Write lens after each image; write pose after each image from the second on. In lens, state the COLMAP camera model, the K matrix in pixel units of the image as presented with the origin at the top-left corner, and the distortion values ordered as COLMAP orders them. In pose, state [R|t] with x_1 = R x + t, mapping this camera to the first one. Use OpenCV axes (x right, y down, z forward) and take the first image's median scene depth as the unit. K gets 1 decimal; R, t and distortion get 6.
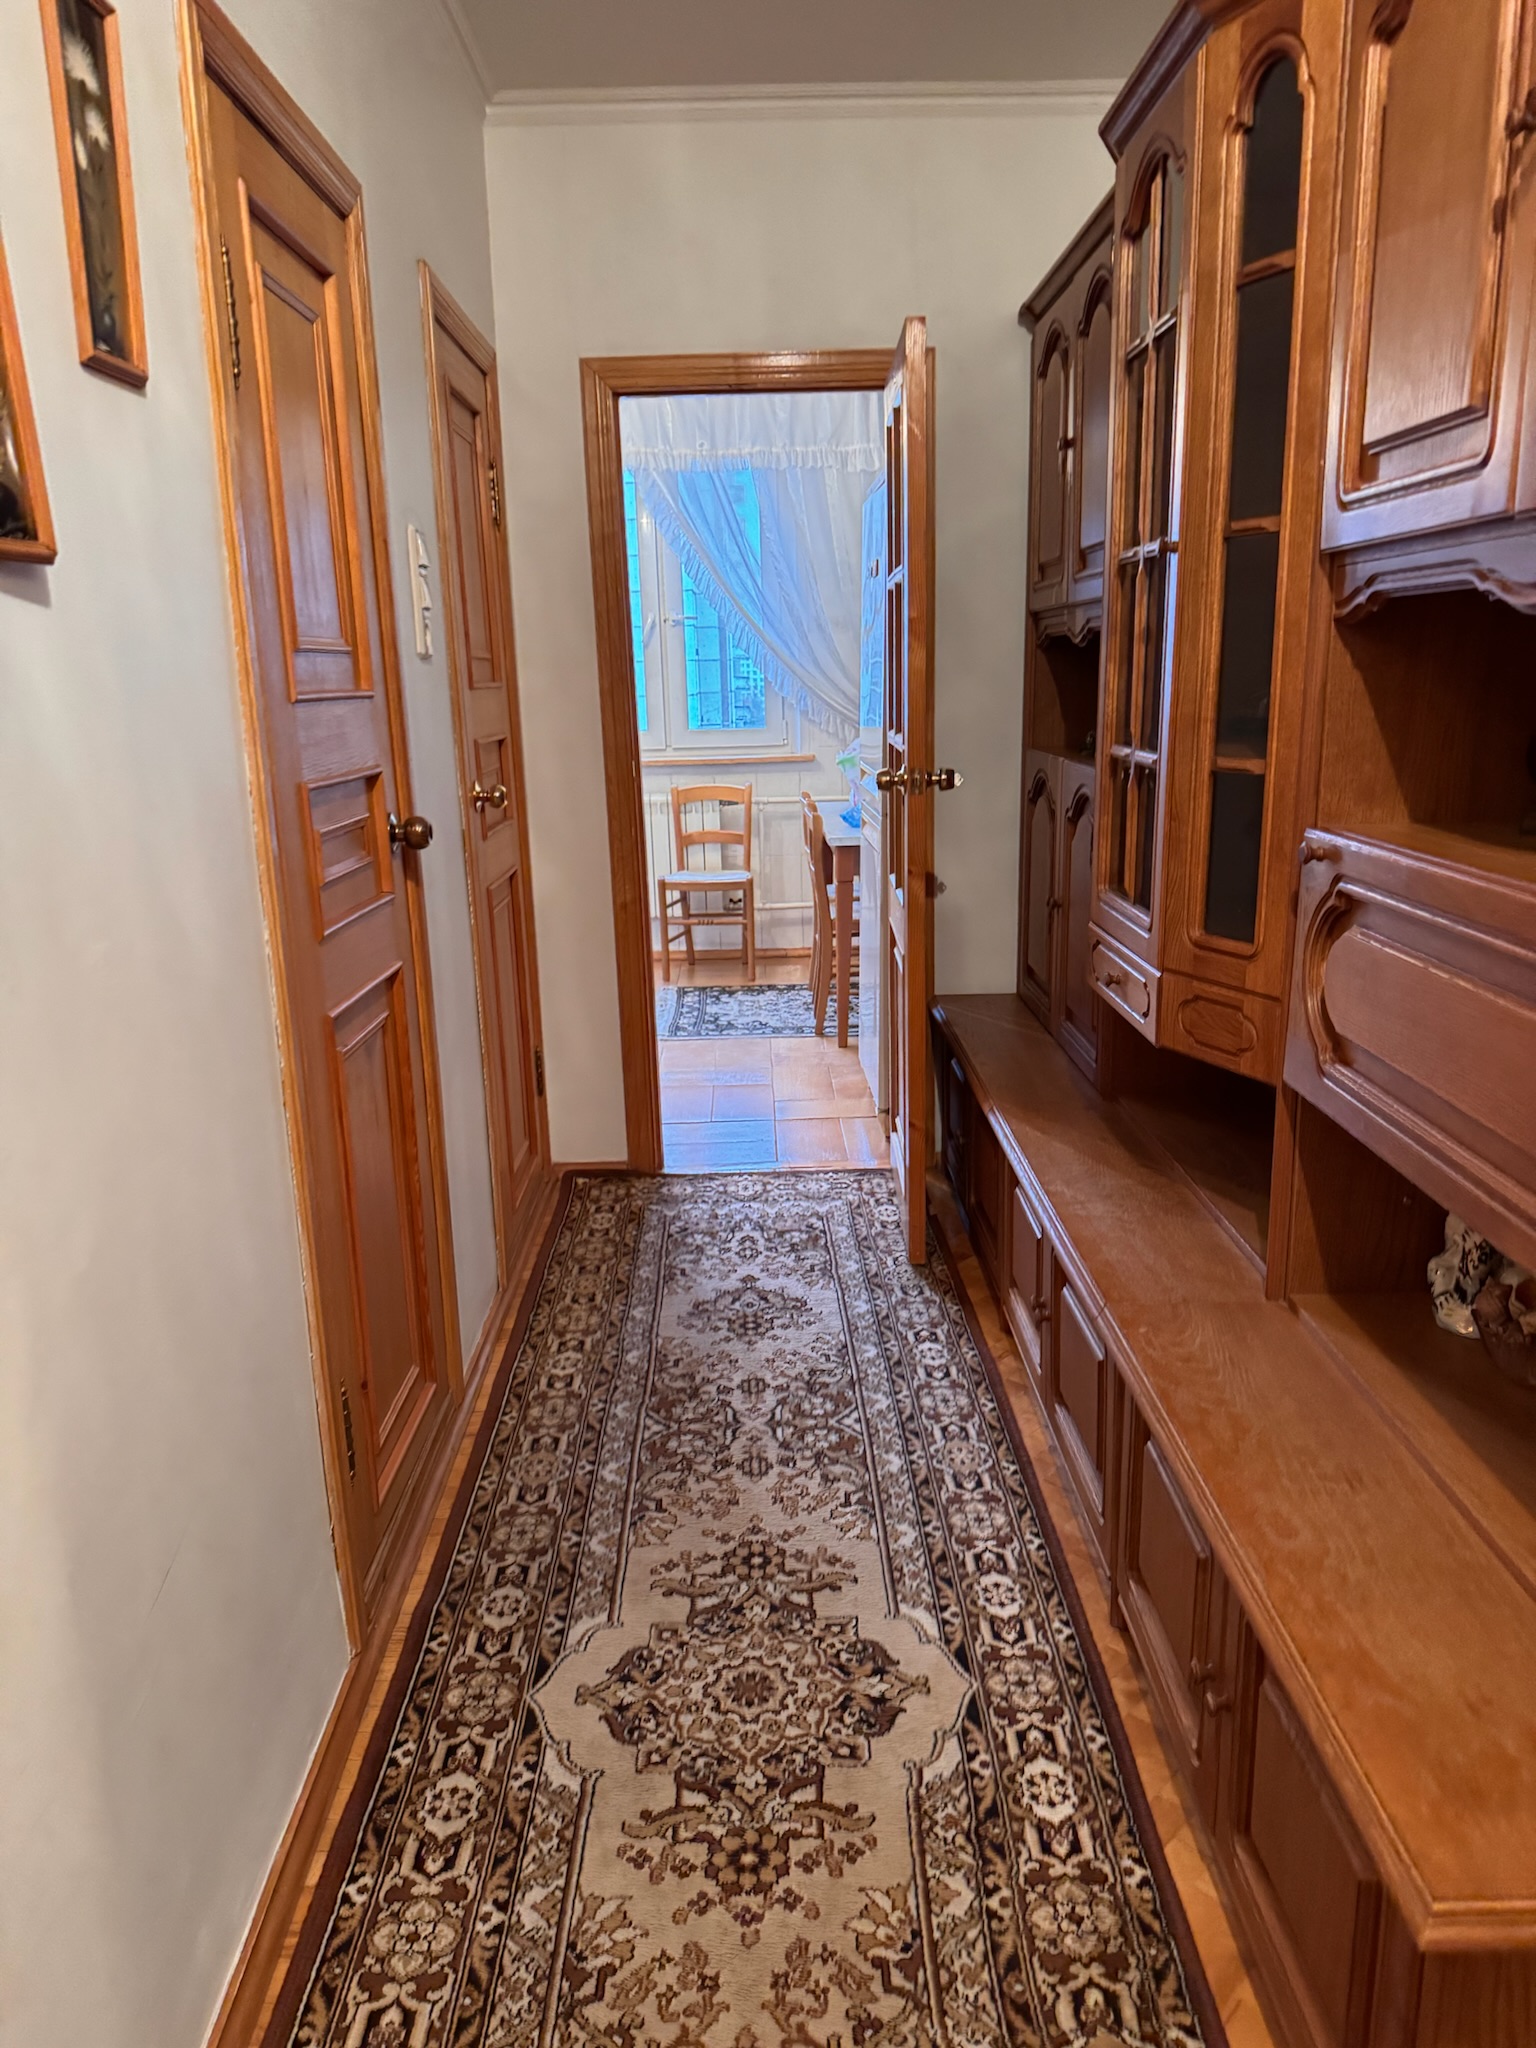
lens RADIAL K [[1432.0, 0, 768.0], [0, 1432.0, 1024.0], [0, 0, 1]] dist [-0.002861, 0.006184]
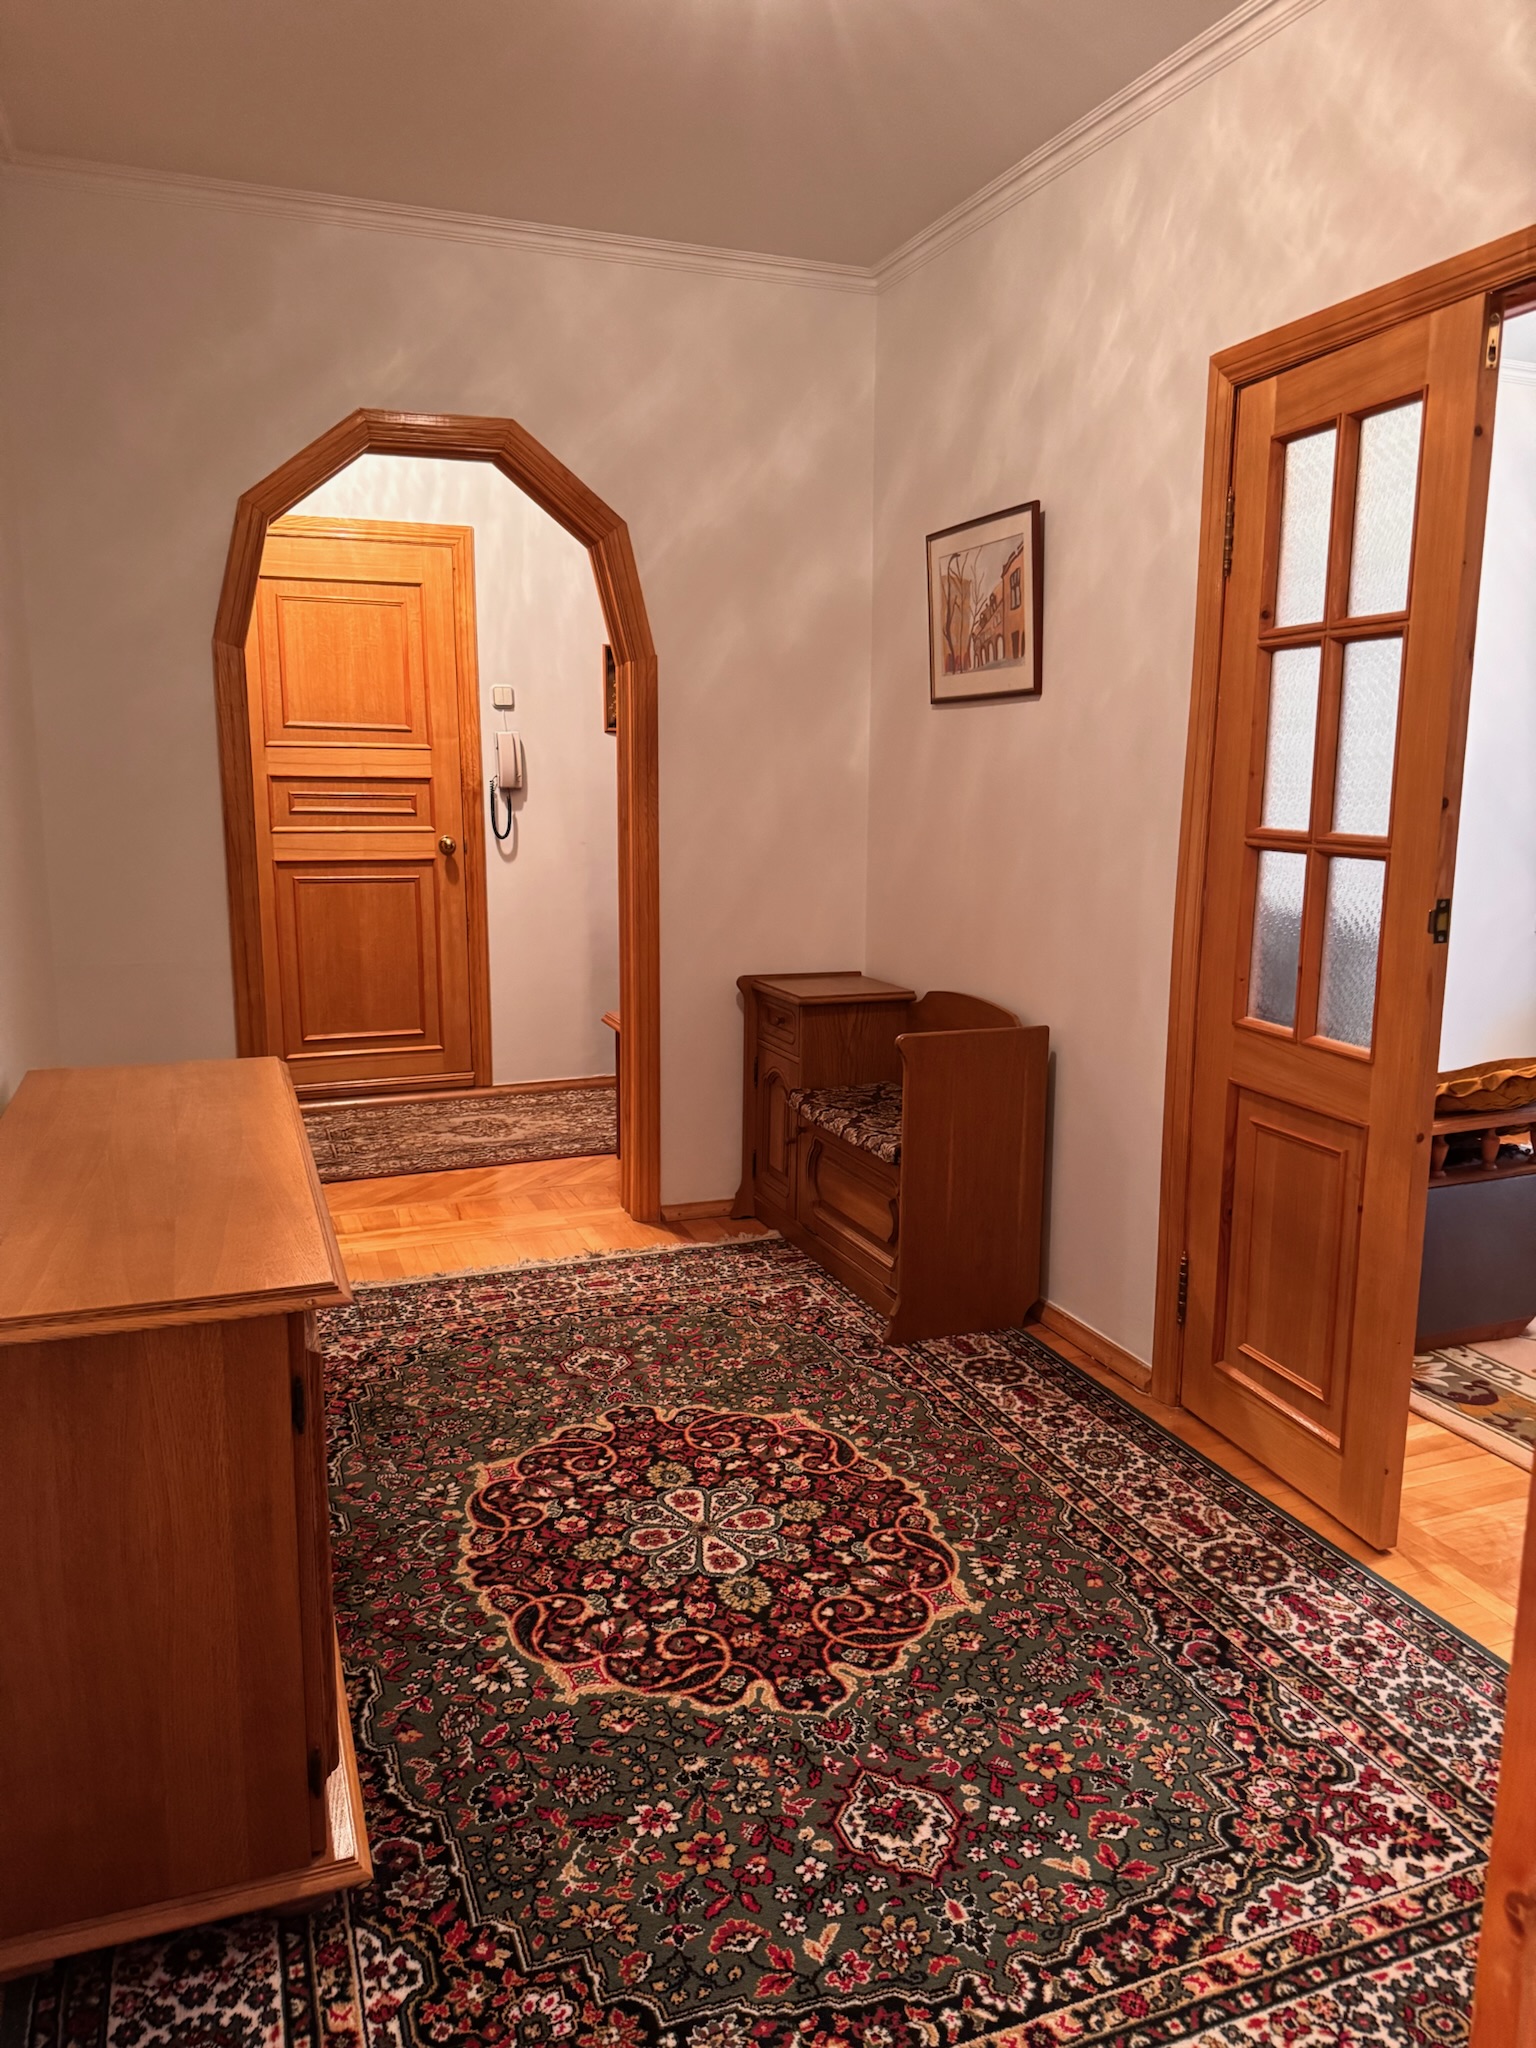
lens RADIAL K [[1432.0, 0, 768.0], [0, 1432.0, 1024.0], [0, 0, 1]] dist [-0.002861, 0.006184]
pose [[-0.346899, -0.147504, 0.926231, -2.293257], [0.228023, 0.944661, 0.235840, -0.329667], [-0.909762, 0.293014, -0.294068, 1.560011]]
